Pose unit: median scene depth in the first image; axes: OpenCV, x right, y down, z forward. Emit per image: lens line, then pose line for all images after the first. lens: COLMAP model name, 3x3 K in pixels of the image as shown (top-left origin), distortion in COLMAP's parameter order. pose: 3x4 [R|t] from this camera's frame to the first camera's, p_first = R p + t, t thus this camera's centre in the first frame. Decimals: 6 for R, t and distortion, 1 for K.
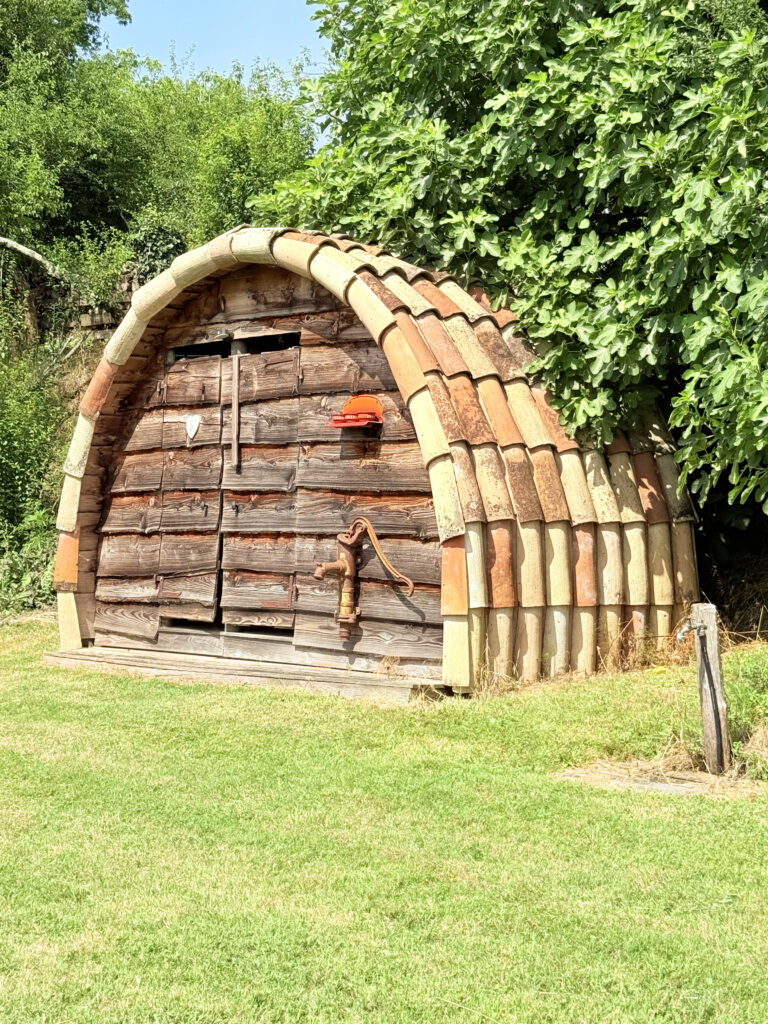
lens RADIAL K [[808.0, 0, 388.9], [0, 808.0, 475.7], [0, 0, 1]] dist [0.071177, -0.001604]
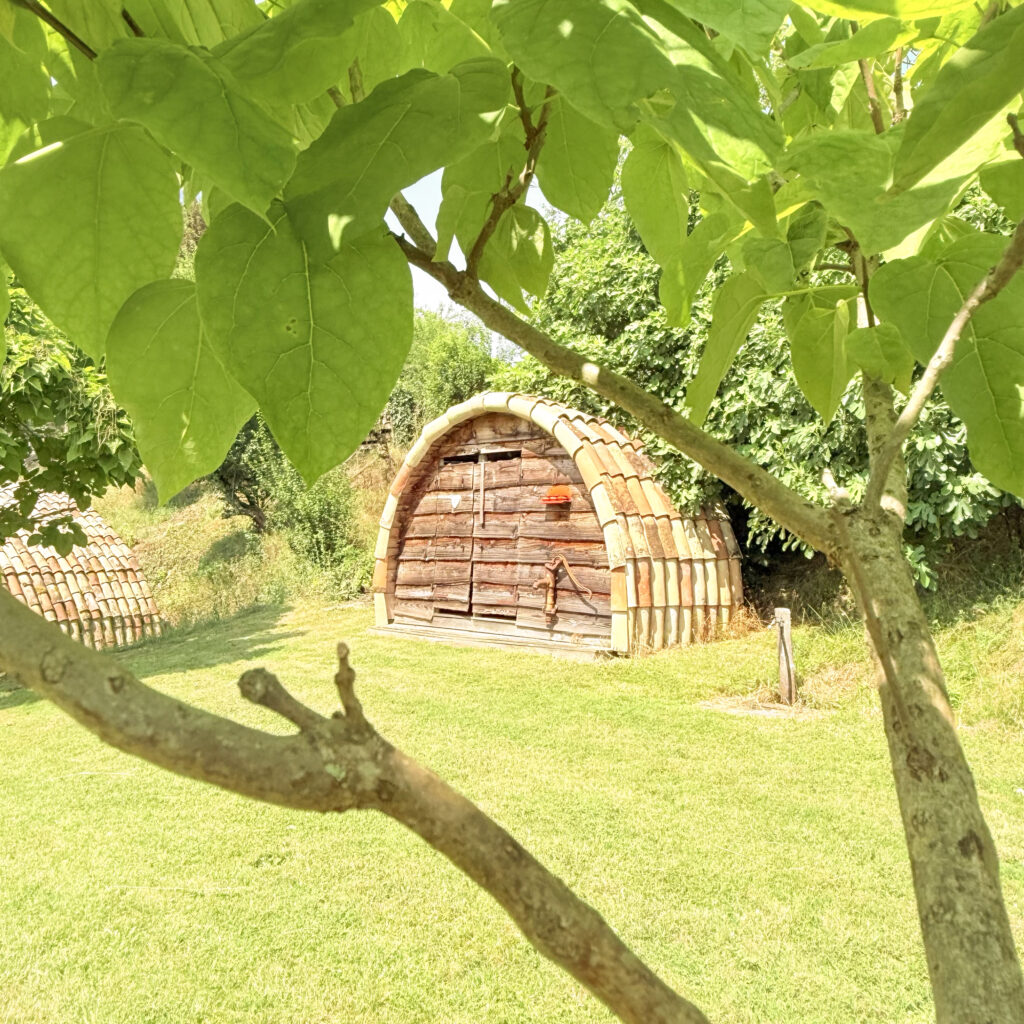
lens RADIAL K [[443.9, 0, 512.0], [0, 443.9, 512.0], [0, 0, 1]] dist [0.028621, 0.000093]
pose [[0.999839, 0.011664, 0.013605, -0.148065], [-0.011271, 0.999527, -0.028613, -0.012102], [-0.013933, 0.028455, 0.999498, 0.020584]]
